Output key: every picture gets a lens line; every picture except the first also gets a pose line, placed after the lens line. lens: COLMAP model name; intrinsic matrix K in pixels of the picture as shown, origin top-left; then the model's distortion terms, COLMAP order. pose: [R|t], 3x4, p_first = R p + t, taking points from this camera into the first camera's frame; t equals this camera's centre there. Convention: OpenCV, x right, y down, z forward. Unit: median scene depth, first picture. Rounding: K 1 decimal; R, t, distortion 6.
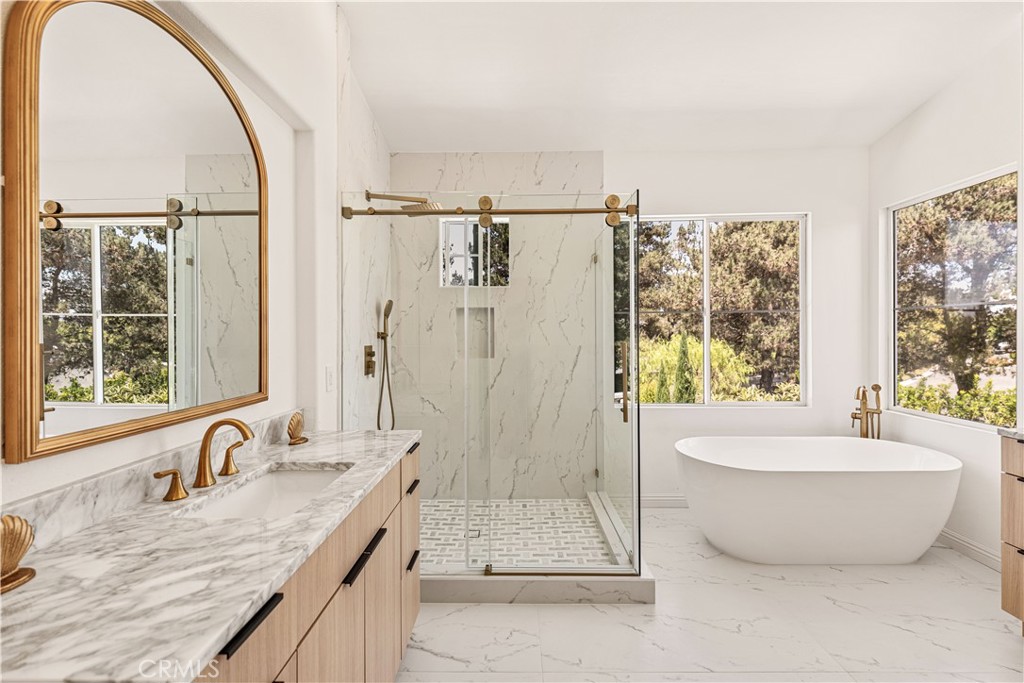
lens RADIAL K [[437.9, 0, 506.5], [0, 437.9, 334.7], [0, 0, 1]] dist [0.015488, -0.003298]
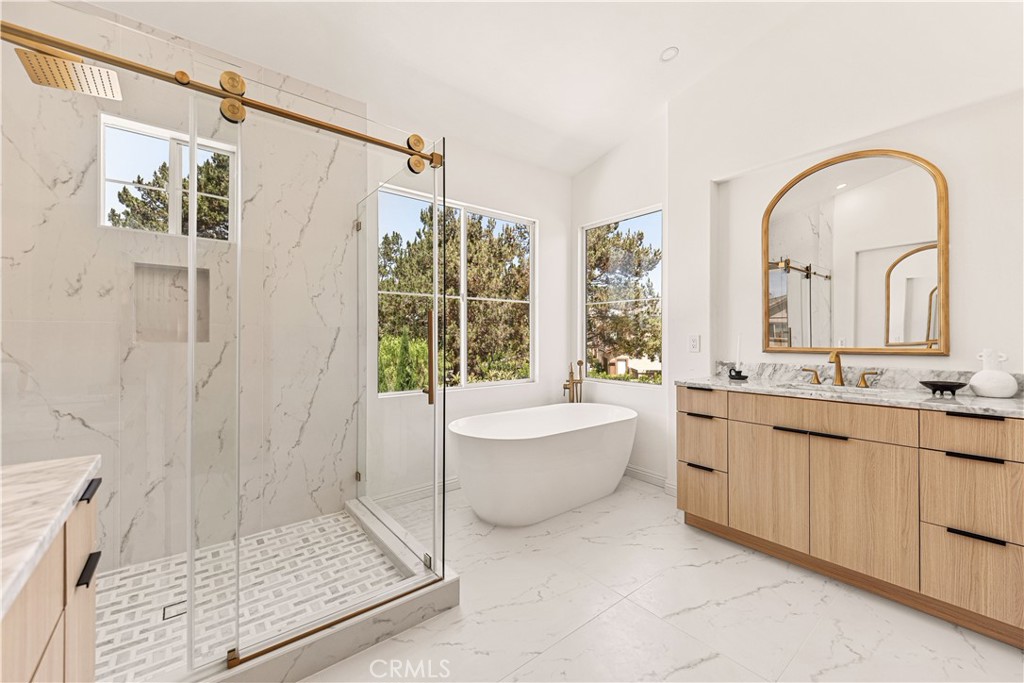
lens RADIAL K [[411.8, 0, 512.5], [0, 411.8, 336.3], [0, 0, 1]] dist [0.004123, -0.003397]
pose [[0.766002, 0.009022, 0.642775, -0.090497], [-0.003267, 0.999943, -0.010142, 0.055420], [-0.642830, 0.005669, 0.765988, 0.212521]]
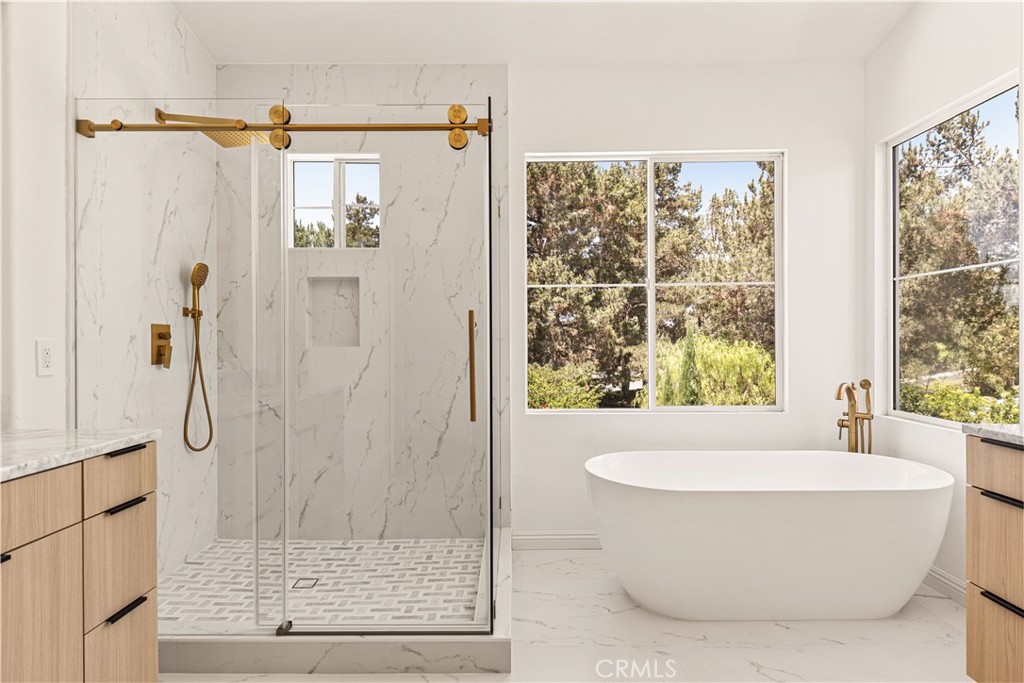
lens RADIAL K [[572.0, 0, 510.9], [0, 572.0, 343.1], [0, 0, 1]] dist [0.006628, 0.001005]
pose [[0.999954, 0.000766, 0.009558, 0.242323], [-0.000776, 0.999999, 0.001050, 0.052309], [-0.009557, -0.001057, 0.999954, 0.047757]]
